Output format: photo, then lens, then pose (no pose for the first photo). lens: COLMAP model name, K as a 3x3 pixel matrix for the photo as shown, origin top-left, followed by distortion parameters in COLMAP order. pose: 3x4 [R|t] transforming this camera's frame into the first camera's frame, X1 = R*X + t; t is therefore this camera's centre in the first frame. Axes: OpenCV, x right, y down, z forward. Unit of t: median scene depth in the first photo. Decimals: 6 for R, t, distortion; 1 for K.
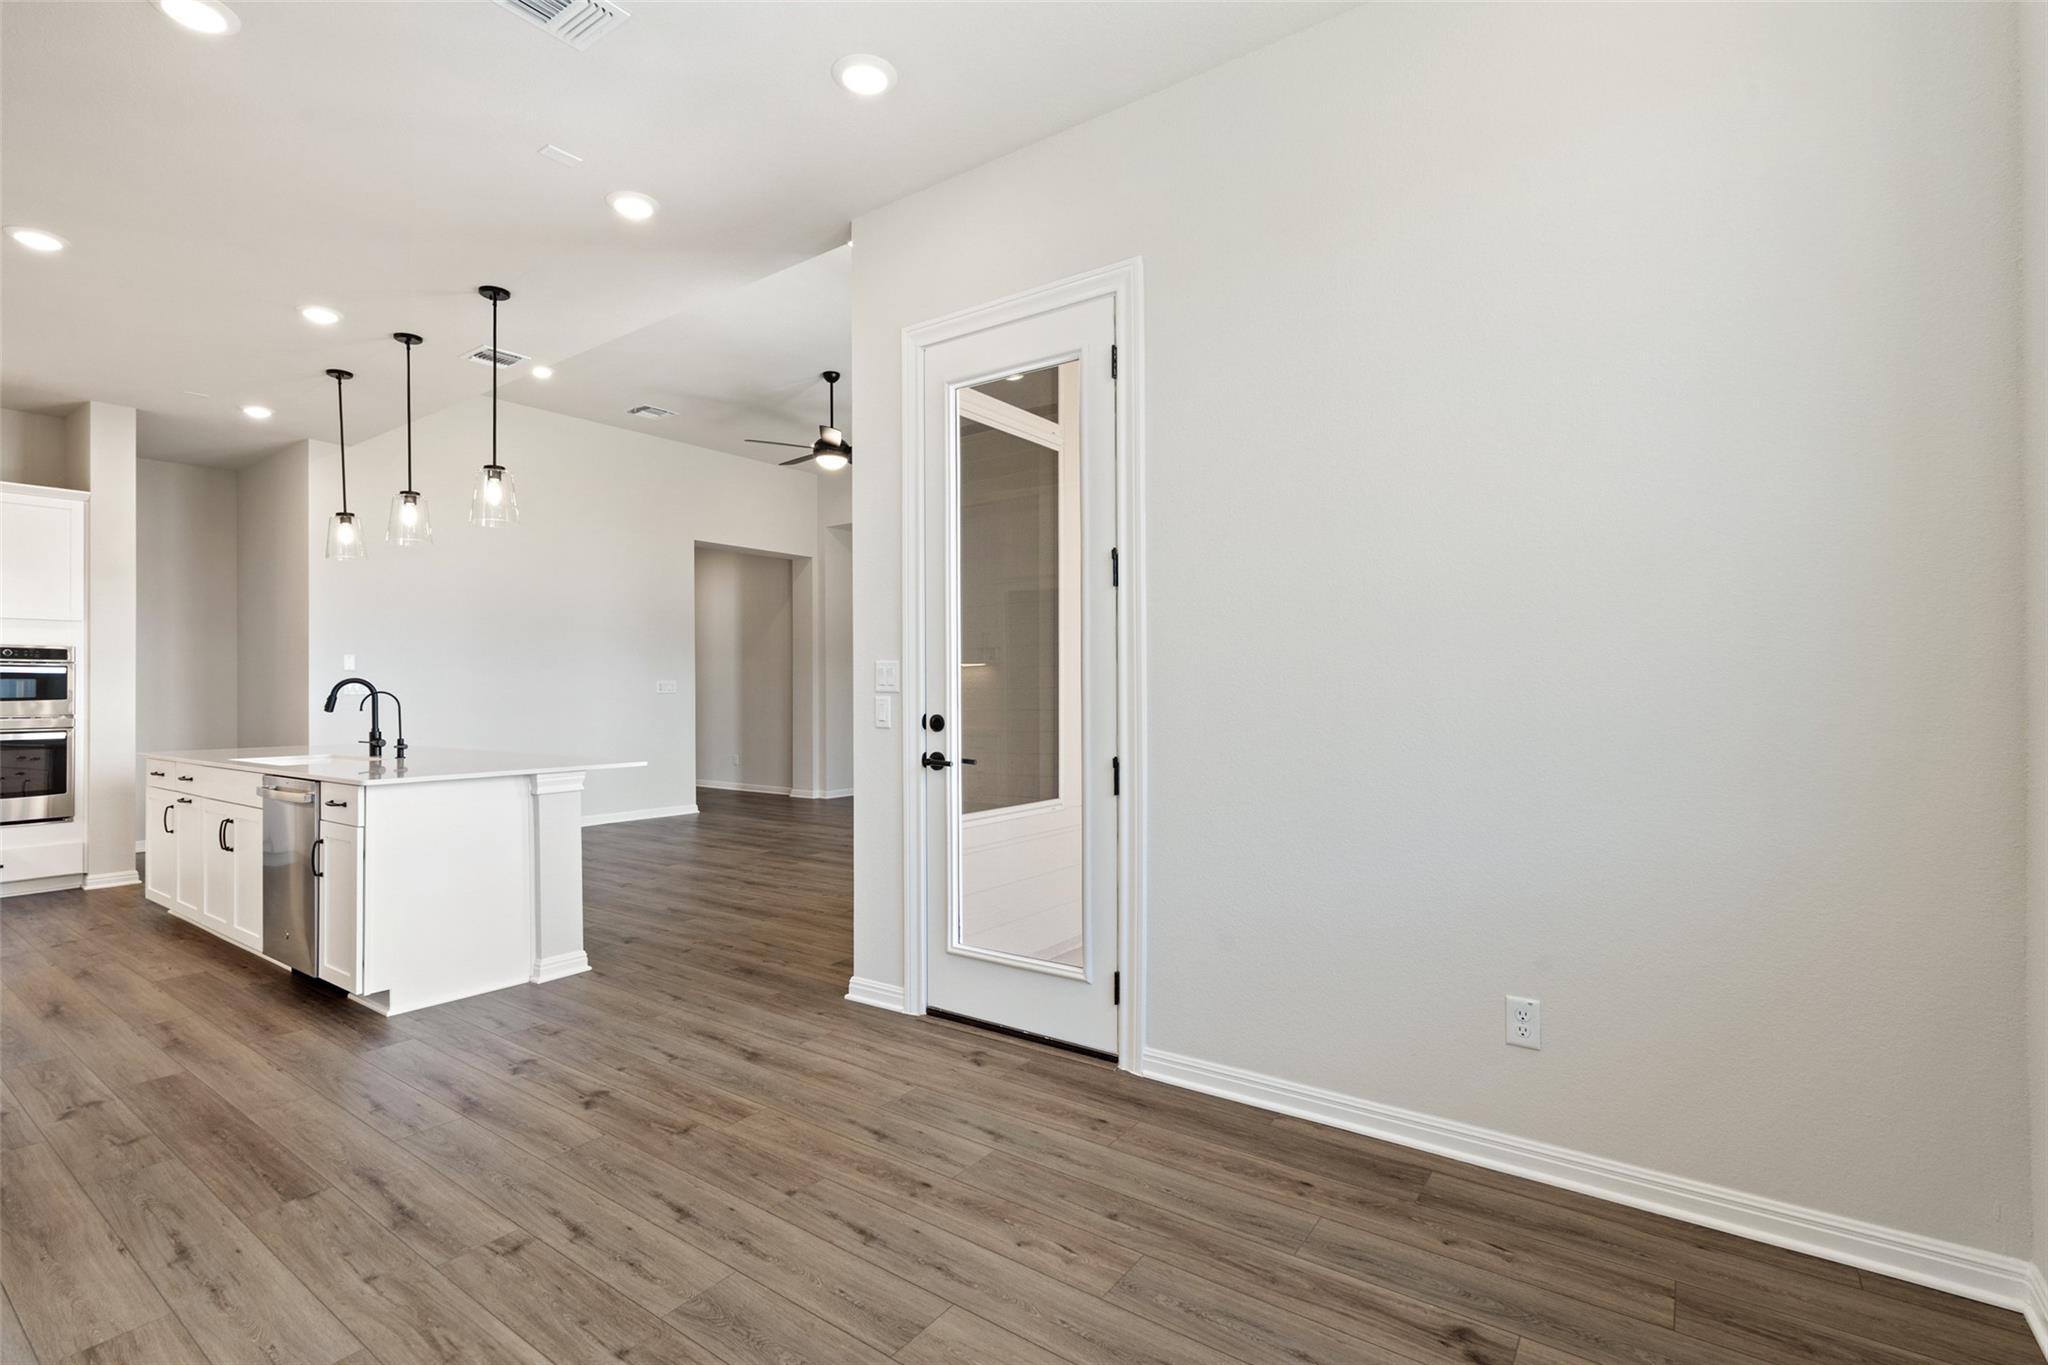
lens RADIAL K [[944.9, 0, 1016.1], [0, 944.9, 688.7], [0, 0, 1]] dist [0.000162, 0.001613]
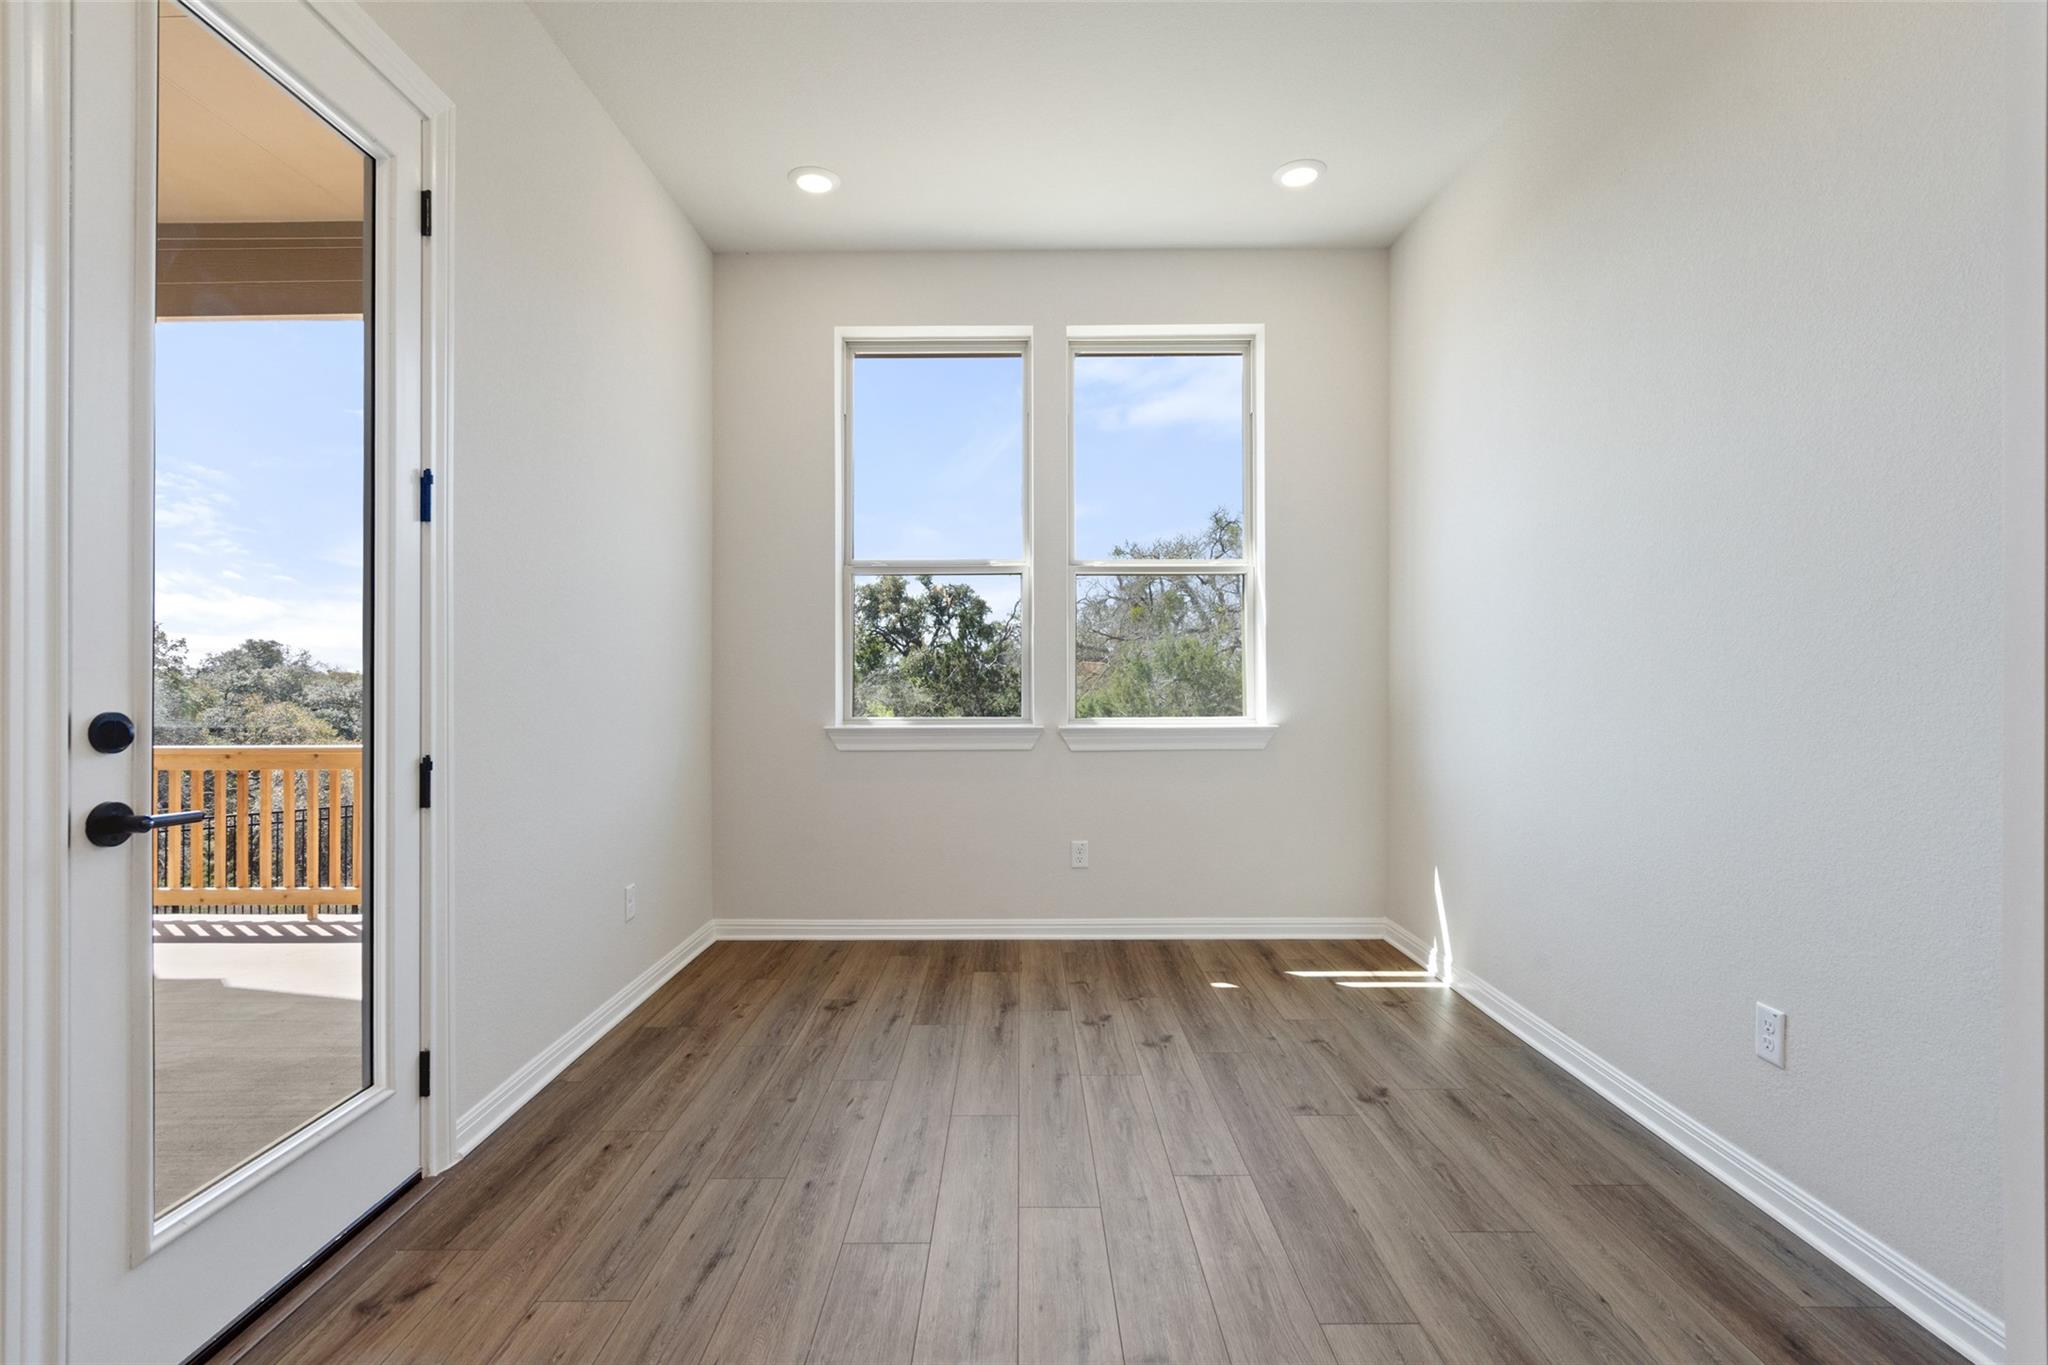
lens RADIAL K [[944.9, 0, 1024.3], [0, 944.9, 672.5], [0, 0, 1]] dist [0.000162, 0.001613]
pose [[-0.594355, 0.012629, 0.804104, -0.728913], [0.005285, 0.999916, -0.011798, 0.019031], [-0.804186, -0.002762, -0.594372, 1.024817]]
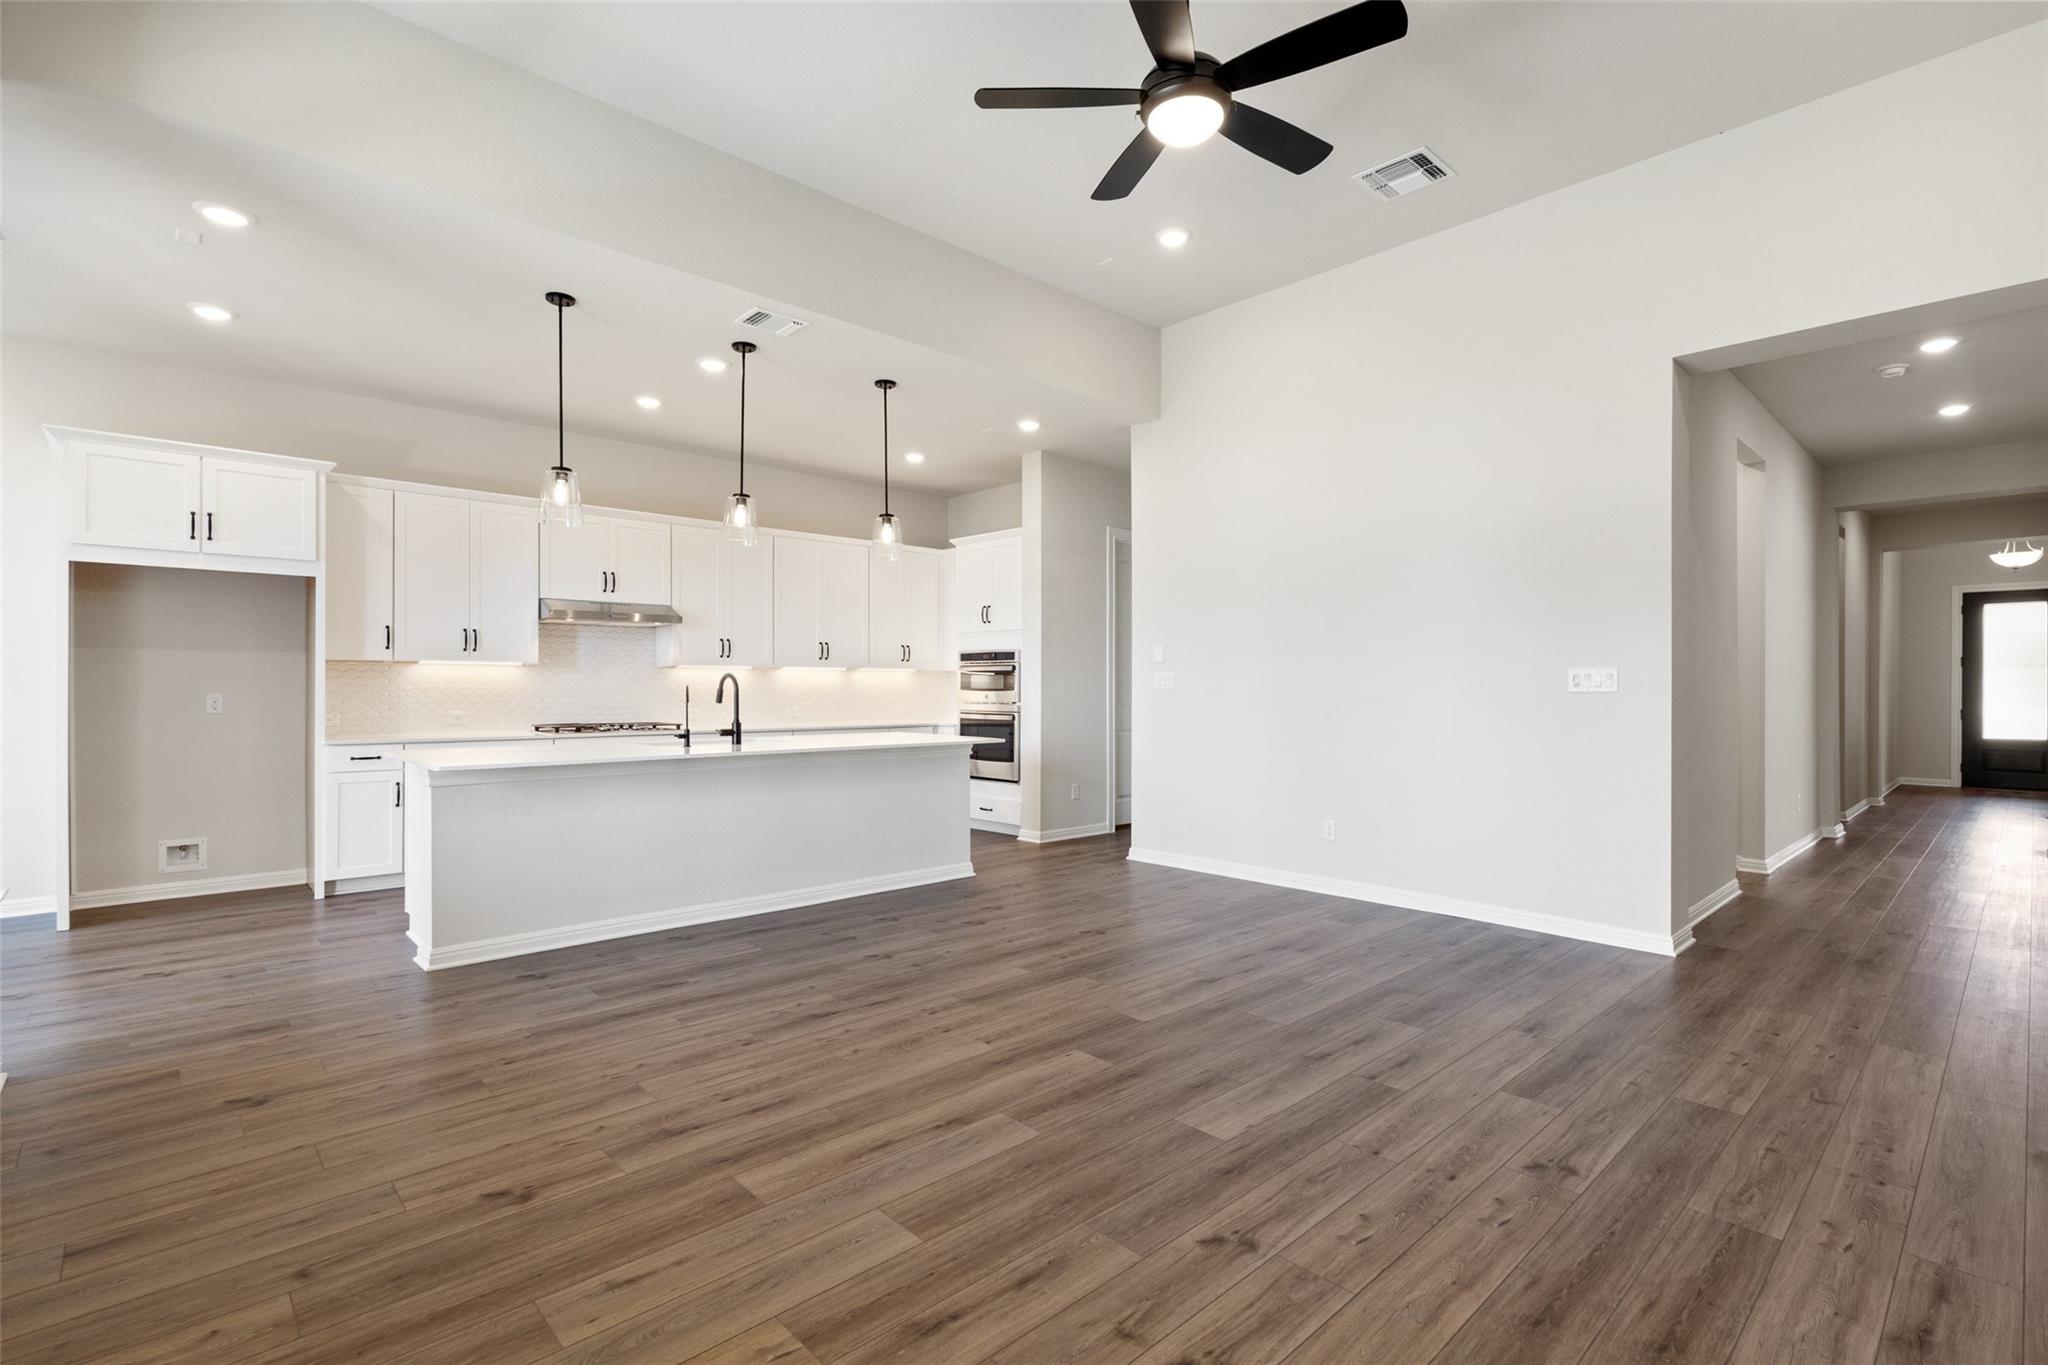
lens RADIAL K [[944.9, 0, 1014.4], [0, 944.9, 686.8], [0, 0, 1]] dist [0.000162, 0.001613]
pose [[-0.191069, 0.005917, -0.981559, 0.475503], [-0.000670, 0.999981, 0.006159, -0.002331], [0.981576, 0.001835, -0.191061, 2.189024]]
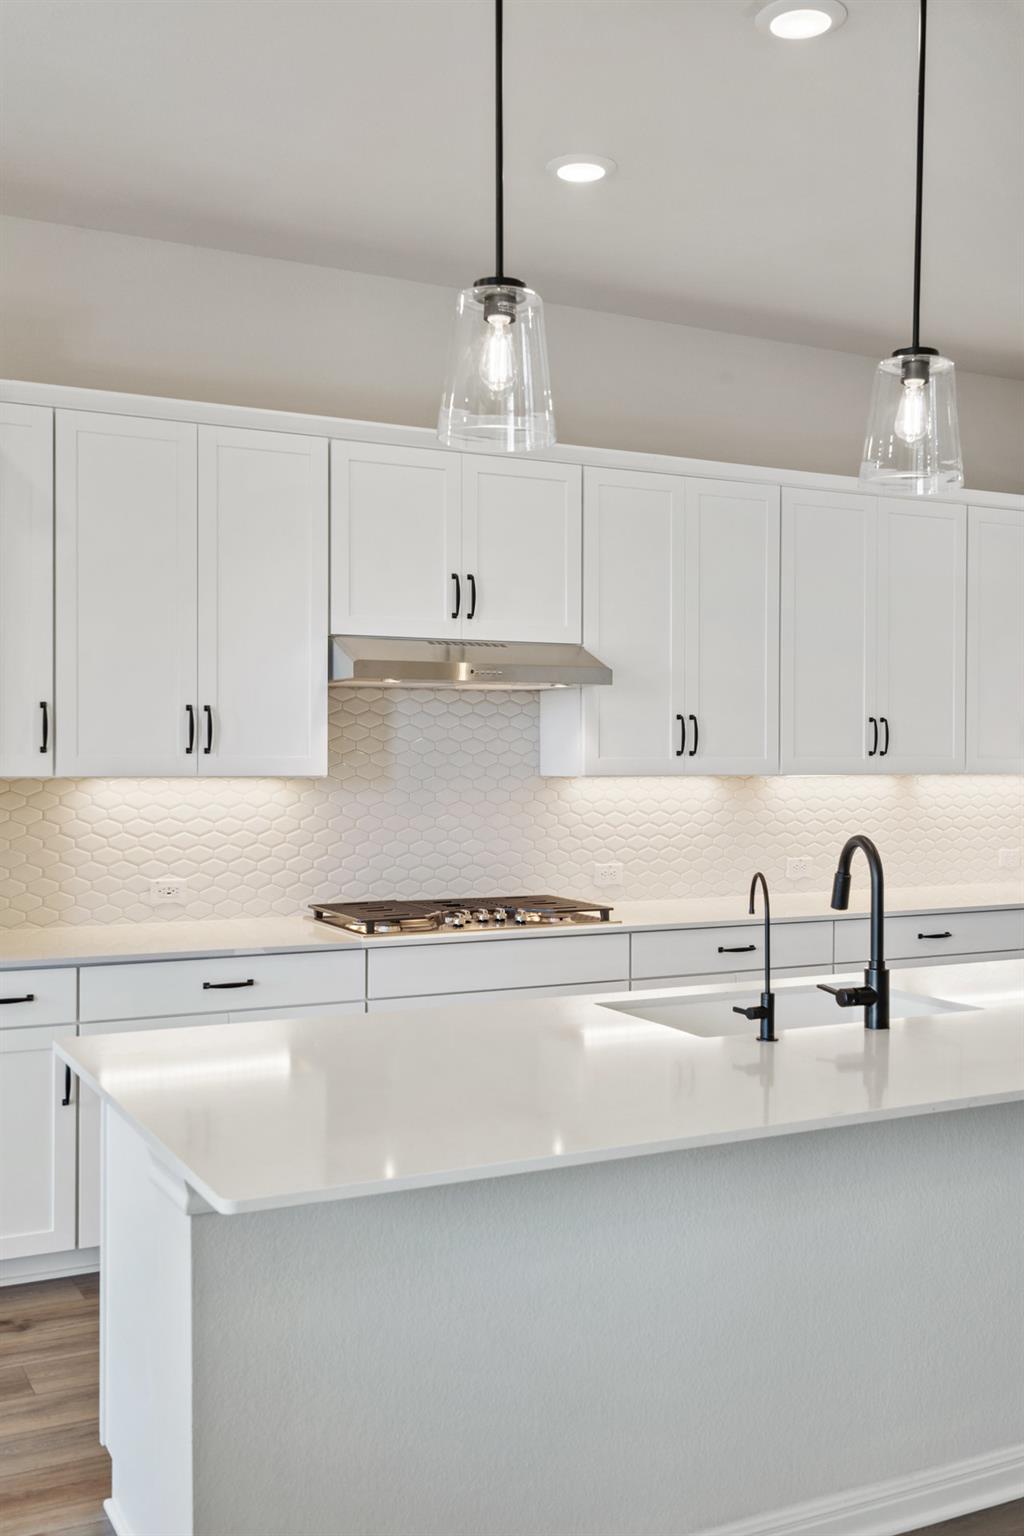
lens RADIAL K [[1492.9, 0, 504.8], [0, 1492.9, 773.8], [0, 0, 1]] dist [-0.003104, 0.000000]
pose [[-0.440877, 0.022193, -0.897293, -0.045641], [-0.004098, 0.999634, 0.026738, -0.078361], [0.897558, 0.015466, -0.440624, 1.635562]]
